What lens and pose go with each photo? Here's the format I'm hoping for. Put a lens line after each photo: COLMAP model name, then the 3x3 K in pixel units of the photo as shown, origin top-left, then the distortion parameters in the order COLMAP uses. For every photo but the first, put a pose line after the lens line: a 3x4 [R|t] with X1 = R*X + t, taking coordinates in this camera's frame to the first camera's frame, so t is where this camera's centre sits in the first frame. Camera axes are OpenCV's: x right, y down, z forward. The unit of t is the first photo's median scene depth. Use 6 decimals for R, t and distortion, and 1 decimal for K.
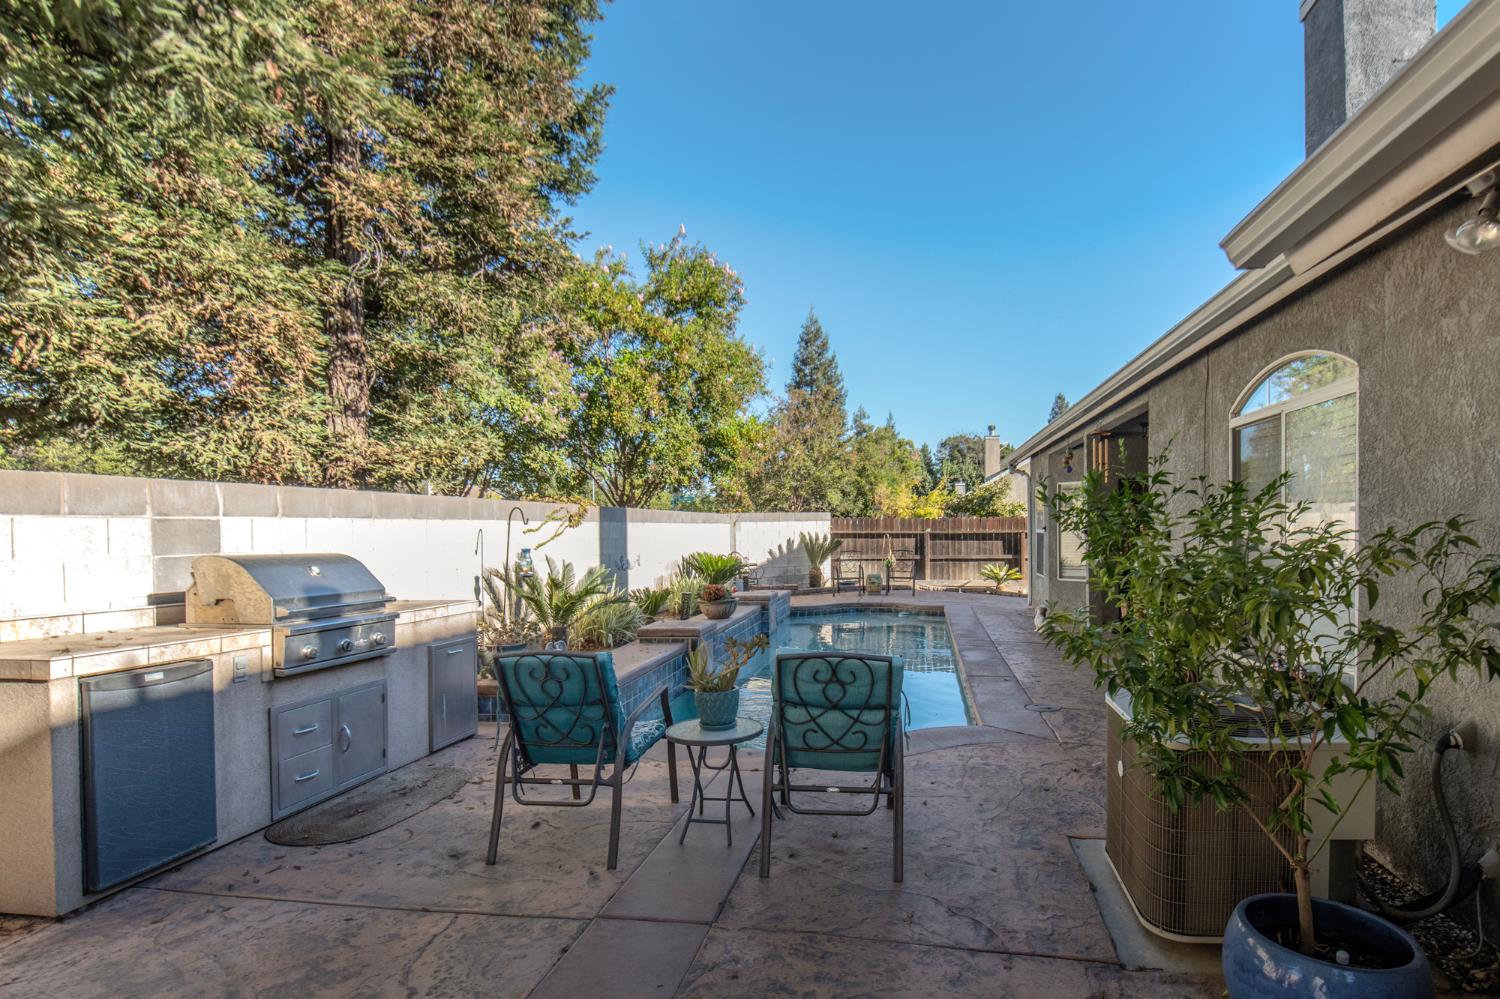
lens RADIAL K [[751.7, 0, 827.3], [0, 751.7, 532.7], [0, 0, 1]] dist [0.019097, -0.000004]
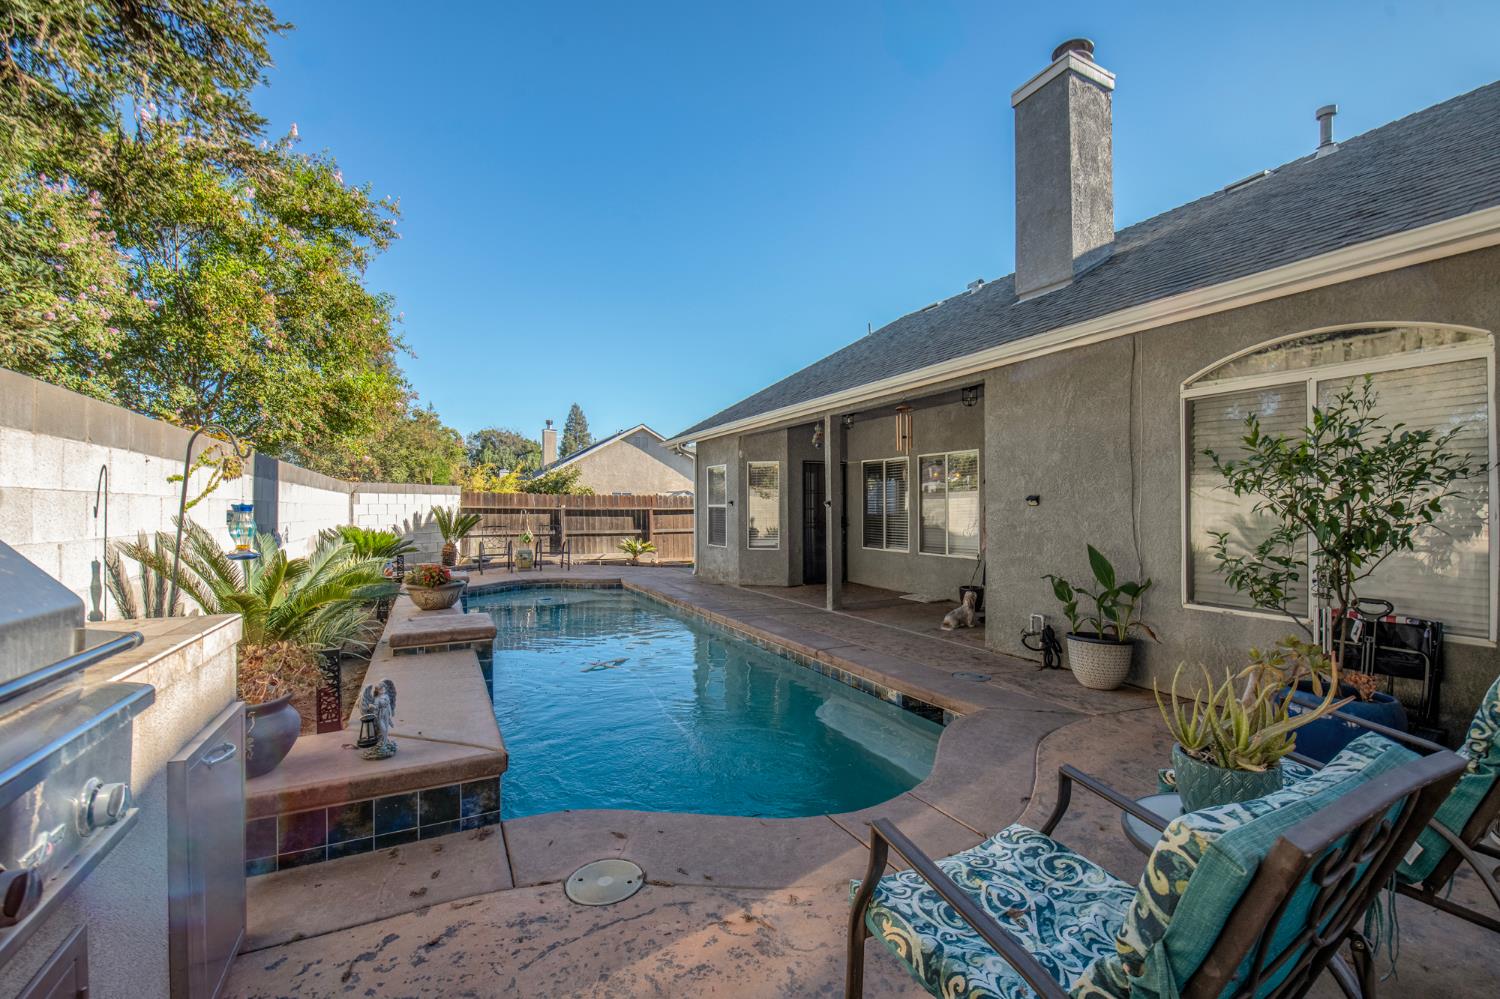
lens RADIAL K [[606.7, 0, 750.0], [0, 606.7, 499.5], [0, 0, 1]] dist [-0.016627, -0.000097]
pose [[0.824113, 0.021580, 0.566014, -0.131217], [-0.006127, 0.999555, -0.029189, 0.010478], [-0.566392, 0.020588, 0.823879, 0.174579]]
